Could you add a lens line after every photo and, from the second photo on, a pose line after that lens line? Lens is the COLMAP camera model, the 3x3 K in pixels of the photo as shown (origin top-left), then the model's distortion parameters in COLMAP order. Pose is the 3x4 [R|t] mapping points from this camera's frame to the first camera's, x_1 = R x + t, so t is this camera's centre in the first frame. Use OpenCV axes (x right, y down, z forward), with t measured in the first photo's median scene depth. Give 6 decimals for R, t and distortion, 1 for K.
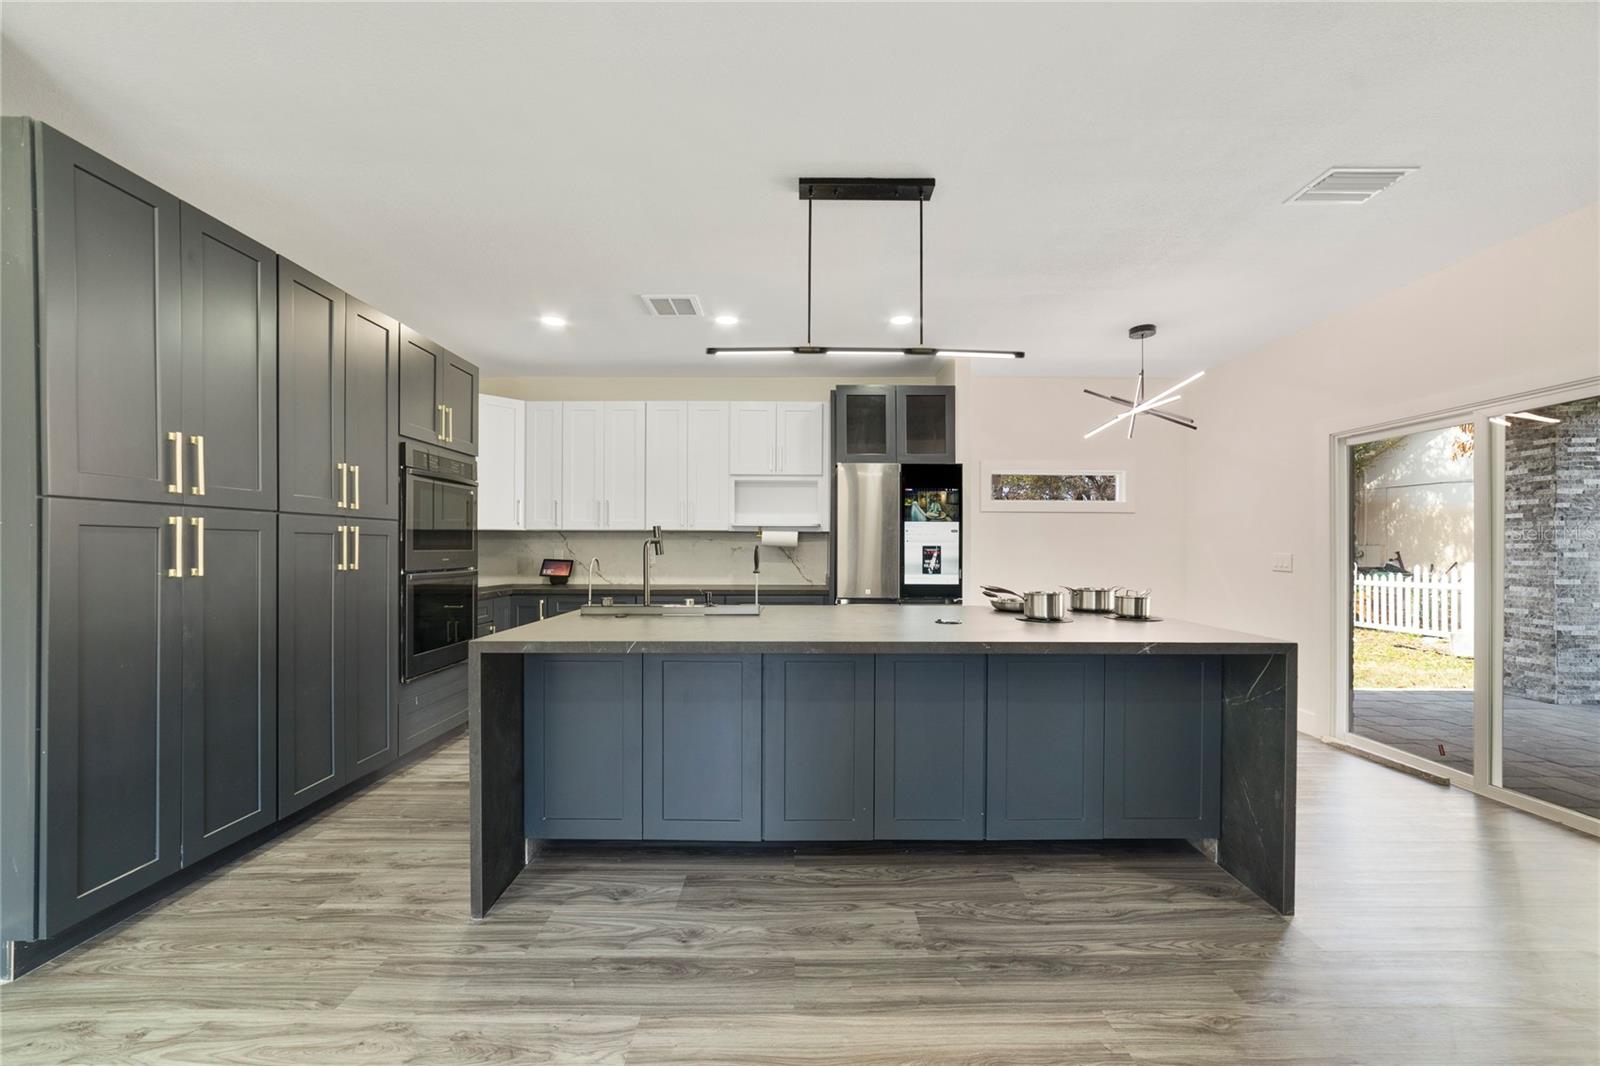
lens RADIAL K [[611.7, 0, 805.7], [0, 611.7, 548.3], [0, 0, 1]] dist [-0.011049, 0.000430]
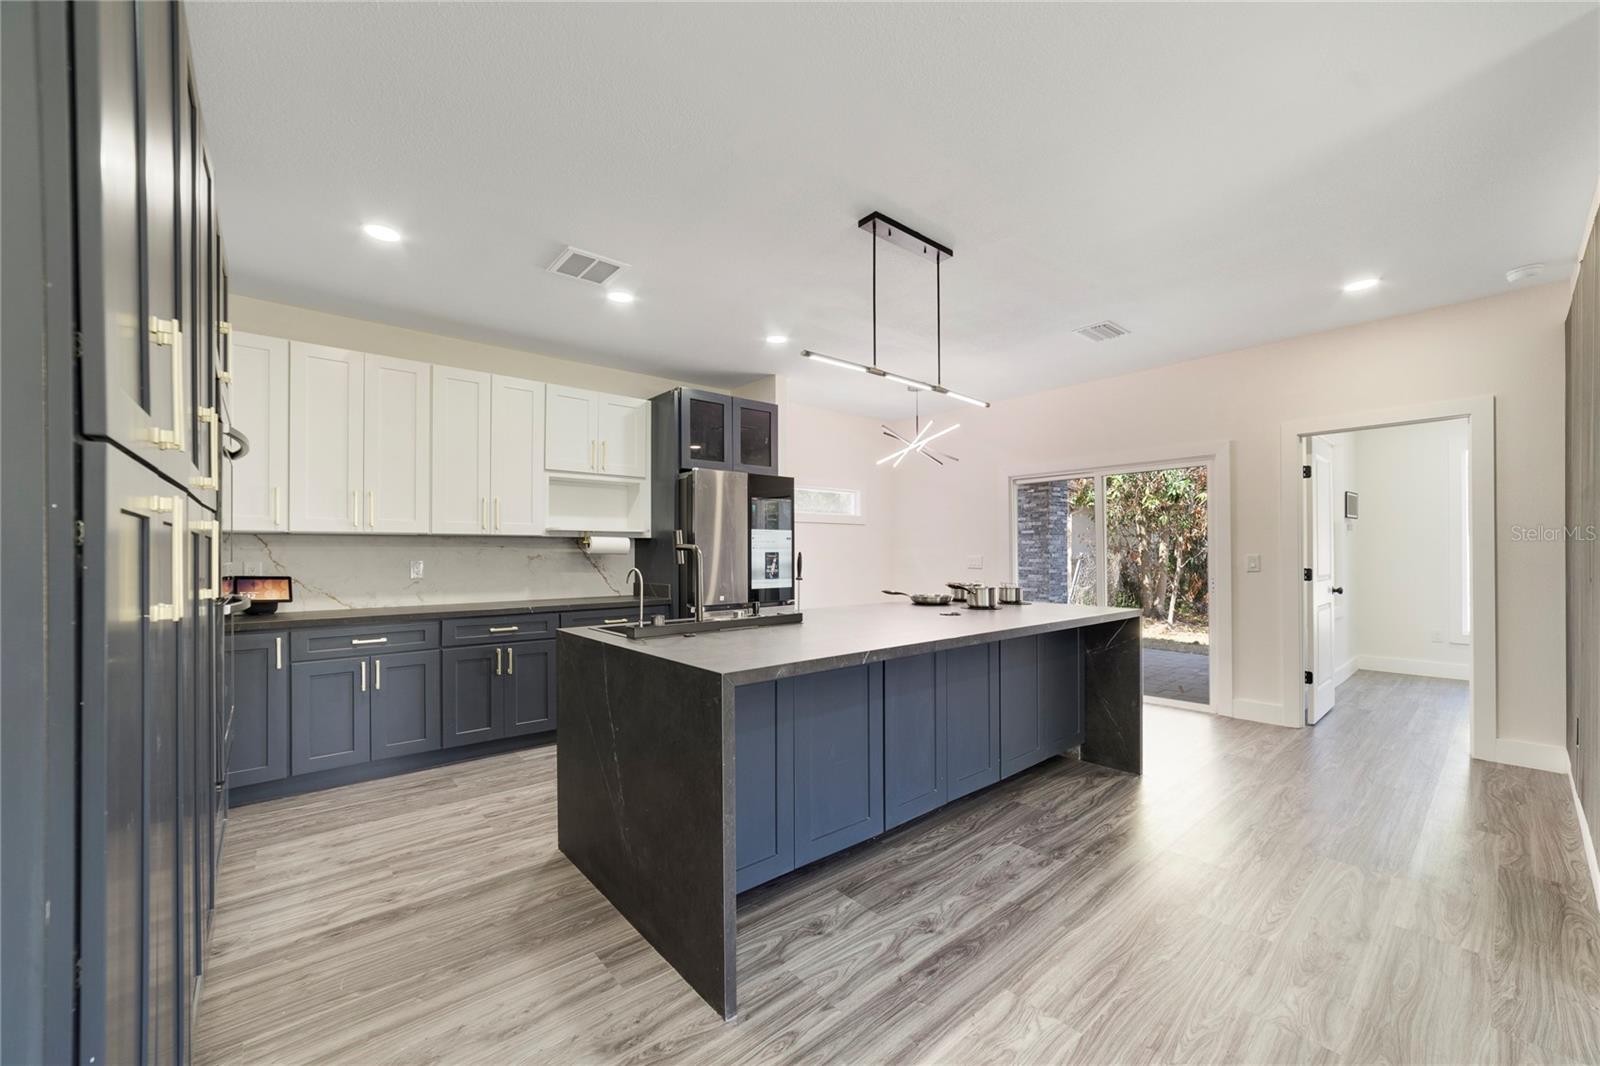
lens RADIAL K [[615.9, 0, 799.4], [0, 615.9, 551.4], [0, 0, 1]] dist [-0.011458, 0.000668]
pose [[0.766345, -0.004854, 0.642411, -0.819370], [0.008460, 0.999961, -0.002536, -0.004147], [-0.642374, 0.007378, 0.766356, 0.262111]]
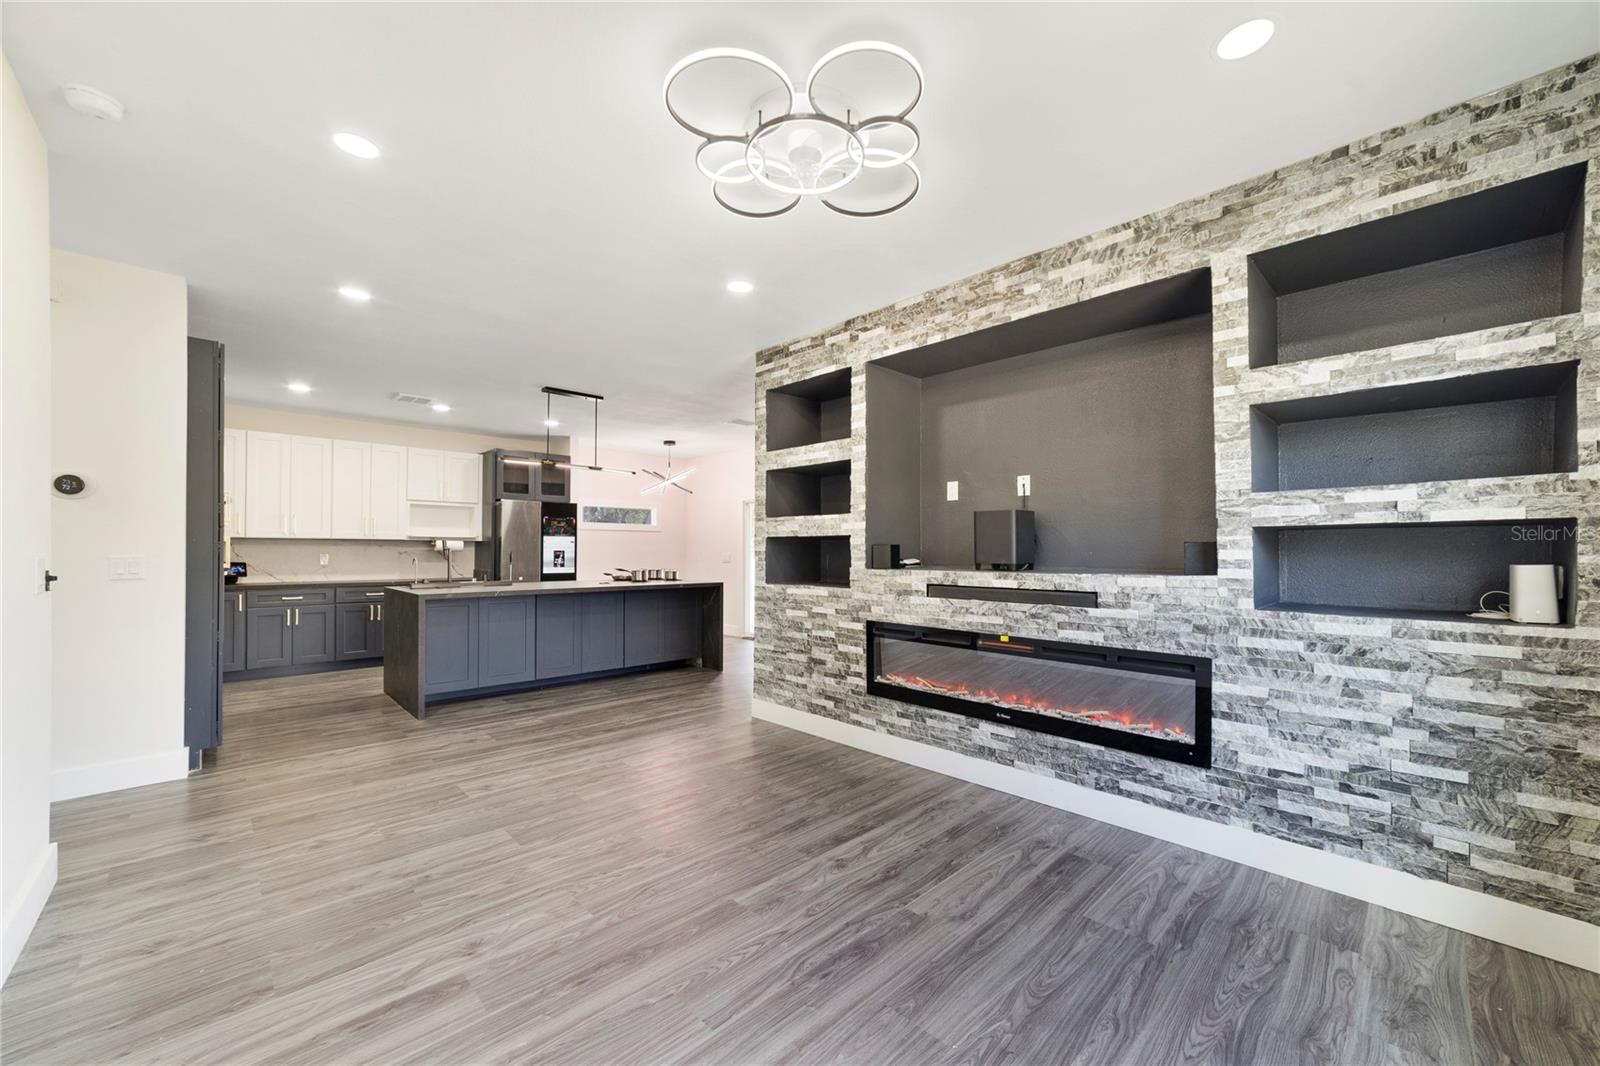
lens RADIAL K [[615.9, 0, 799.4], [0, 615.9, 551.4], [0, 0, 1]] dist [-0.011458, 0.000668]
pose [[0.725599, -0.001197, 0.688117, -0.890896], [0.000970, 0.999999, 0.000716, -0.004045], [-0.688117, 0.000148, 0.725599, -1.289718]]
